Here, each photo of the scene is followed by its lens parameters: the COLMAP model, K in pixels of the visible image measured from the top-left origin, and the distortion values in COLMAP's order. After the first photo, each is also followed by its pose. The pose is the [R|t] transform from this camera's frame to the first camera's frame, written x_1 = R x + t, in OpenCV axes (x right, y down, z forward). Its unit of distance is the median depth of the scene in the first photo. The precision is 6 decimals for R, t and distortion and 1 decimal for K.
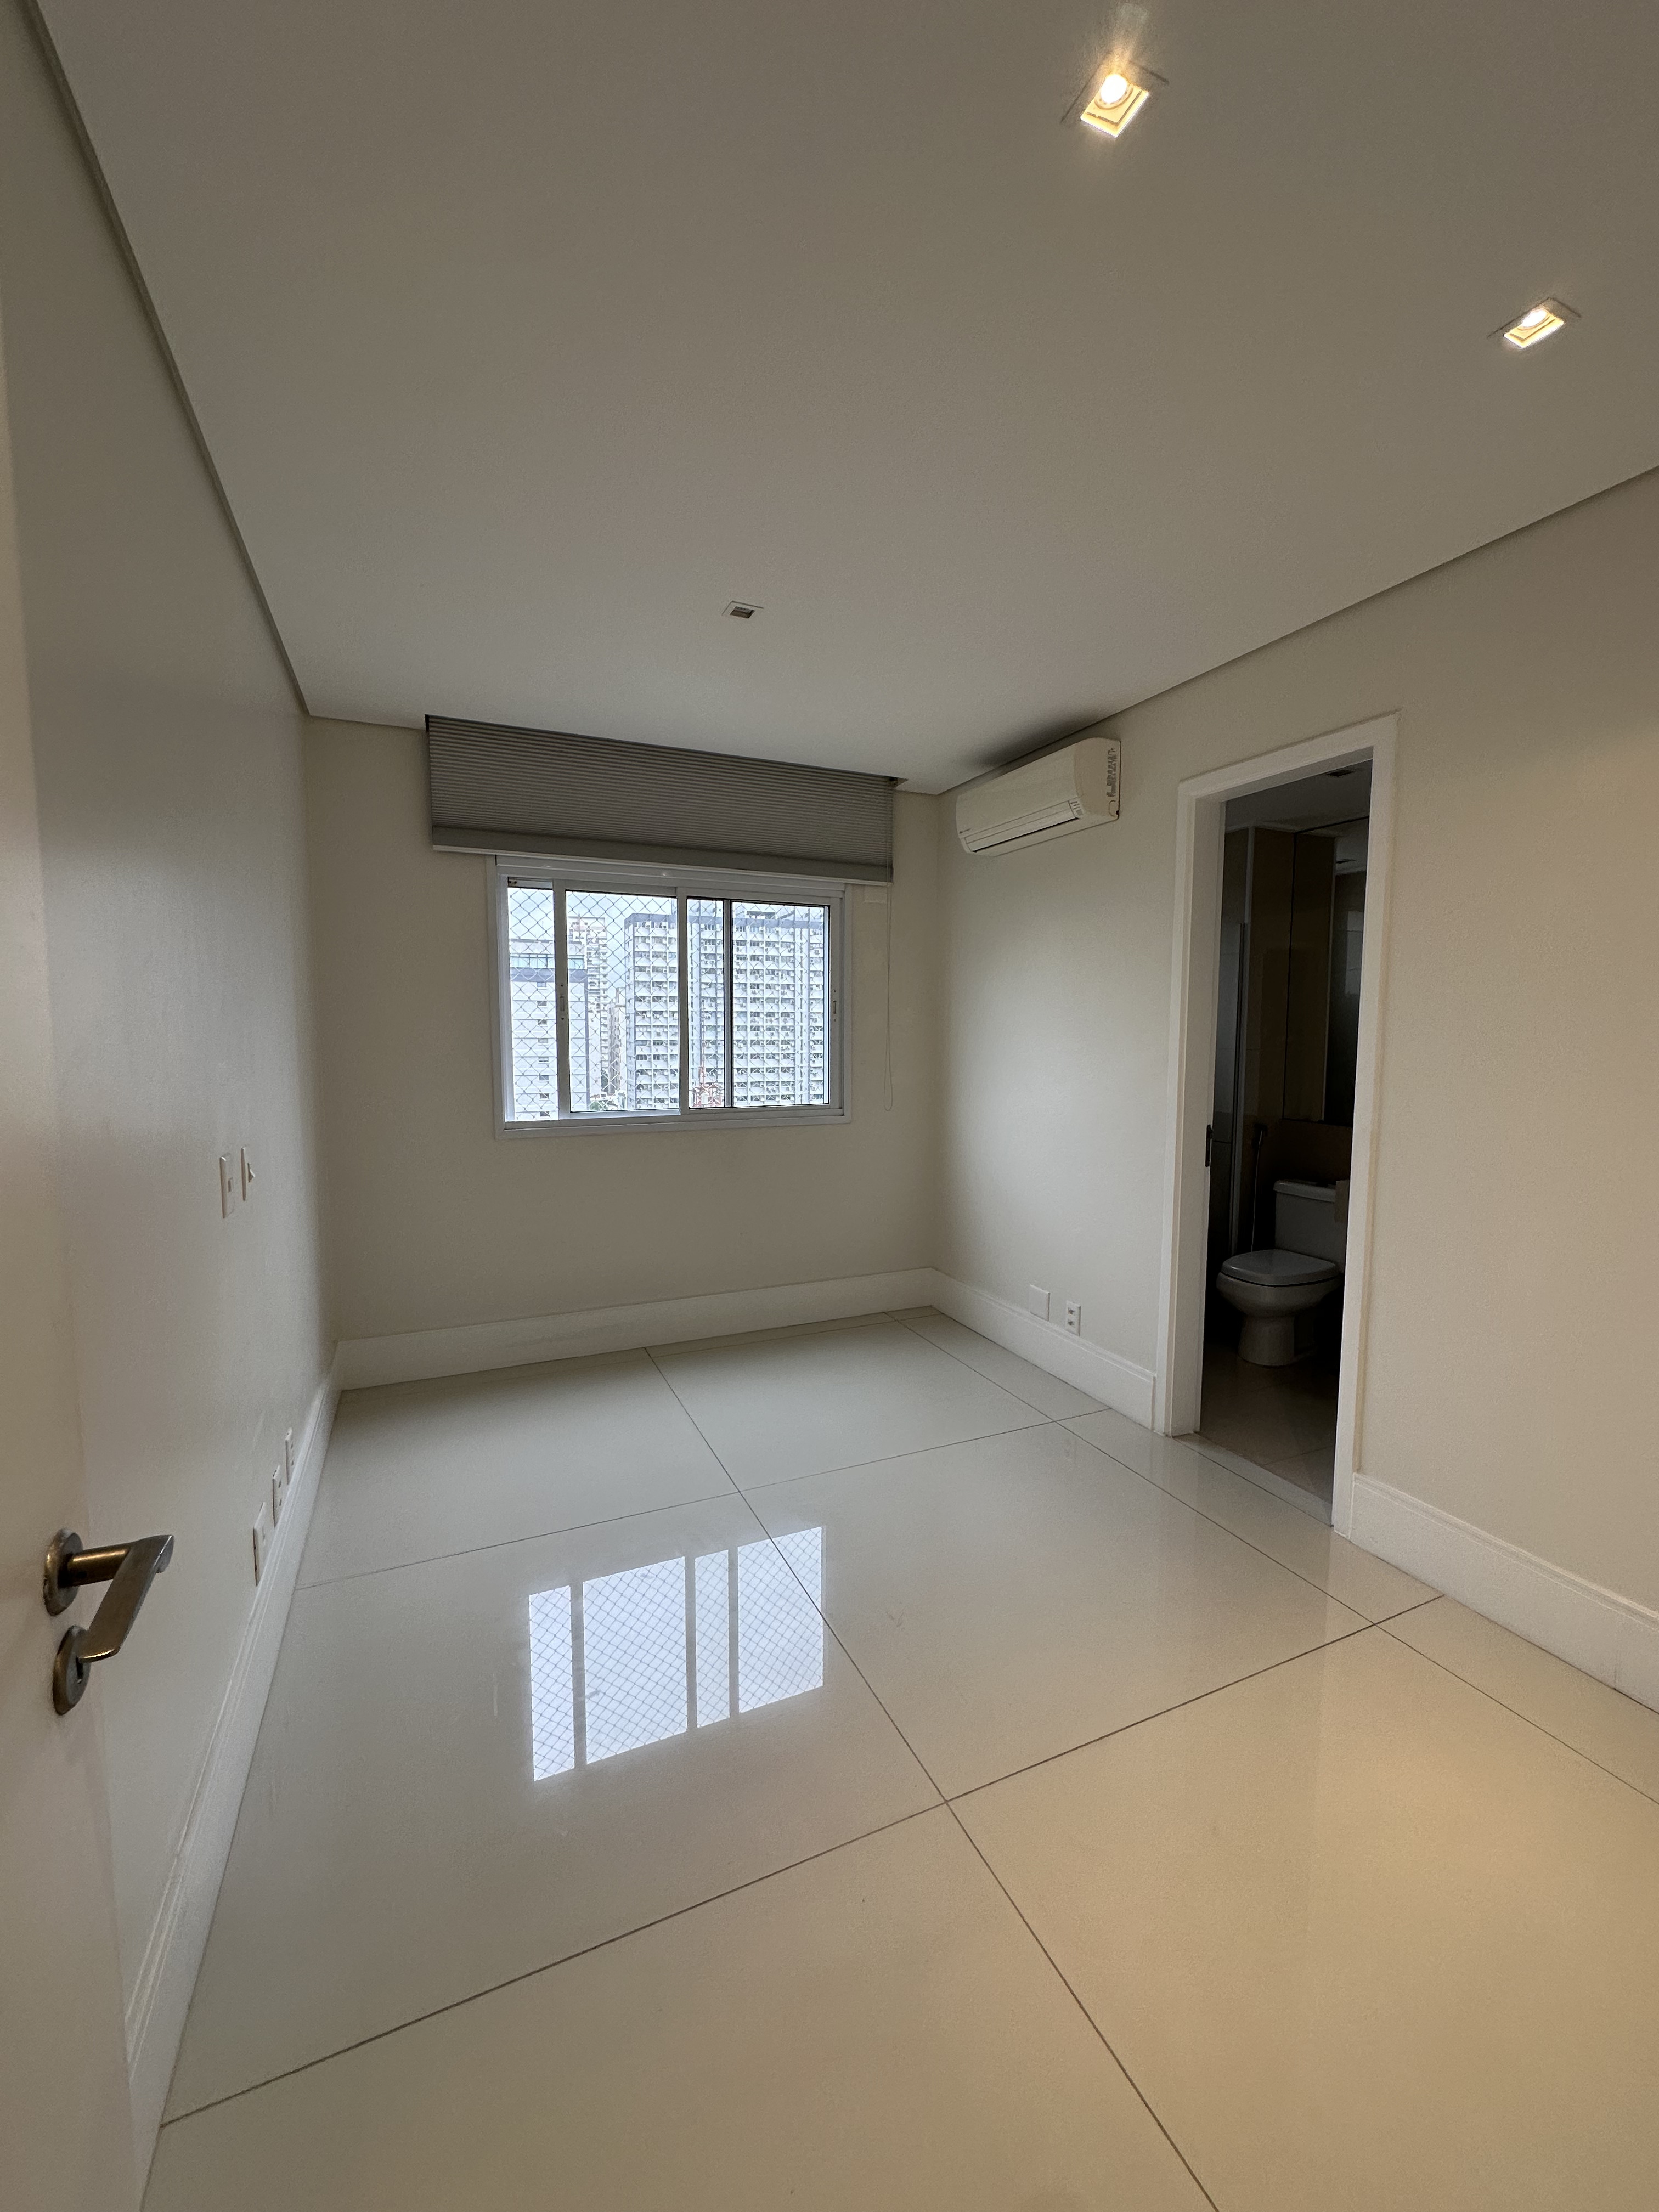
lens RADIAL K [[886.3, 0, 832.3], [0, 886.3, 1107.5], [0, 0, 1]] dist [0.001362, 0.000893]
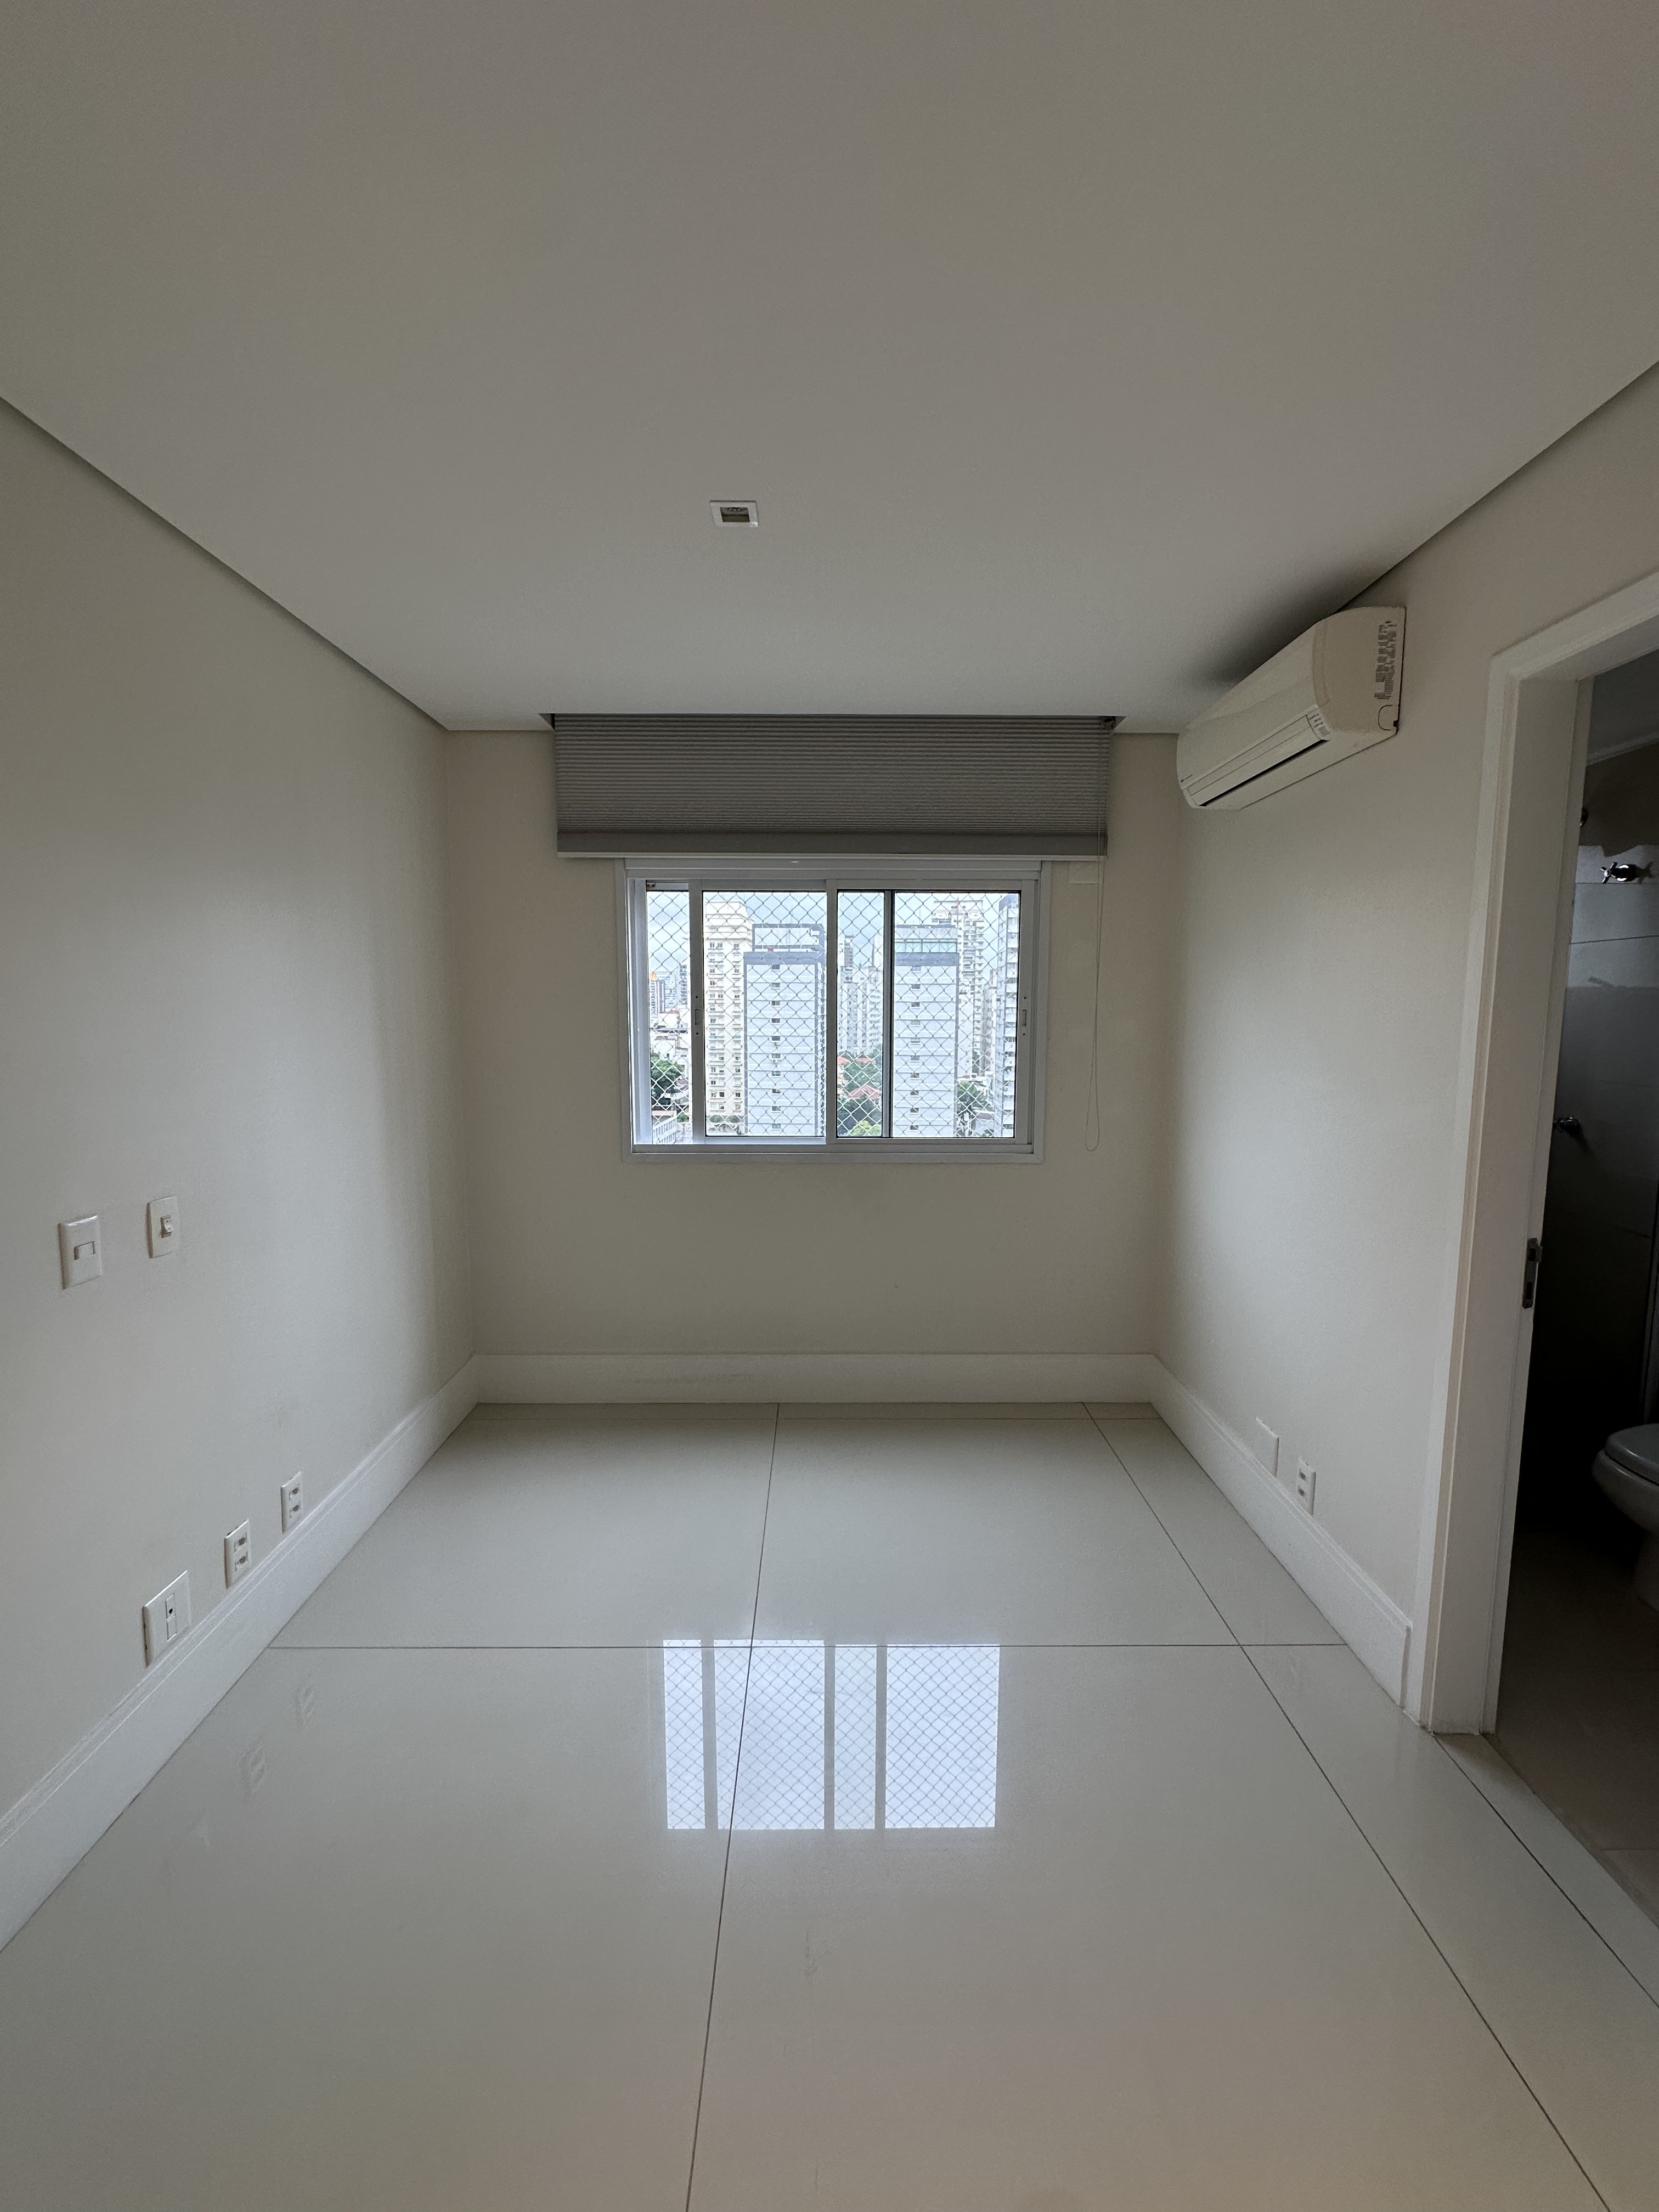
lens RADIAL K [[886.3, 0, 831.6], [0, 886.3, 1110.1], [0, 0, 1]] dist [0.001362, 0.000893]
pose [[0.914097, 0.046348, -0.402838, 0.183823], [-0.036531, 0.998819, 0.032023, -0.054122], [0.403846, -0.014556, 0.914711, 0.215862]]
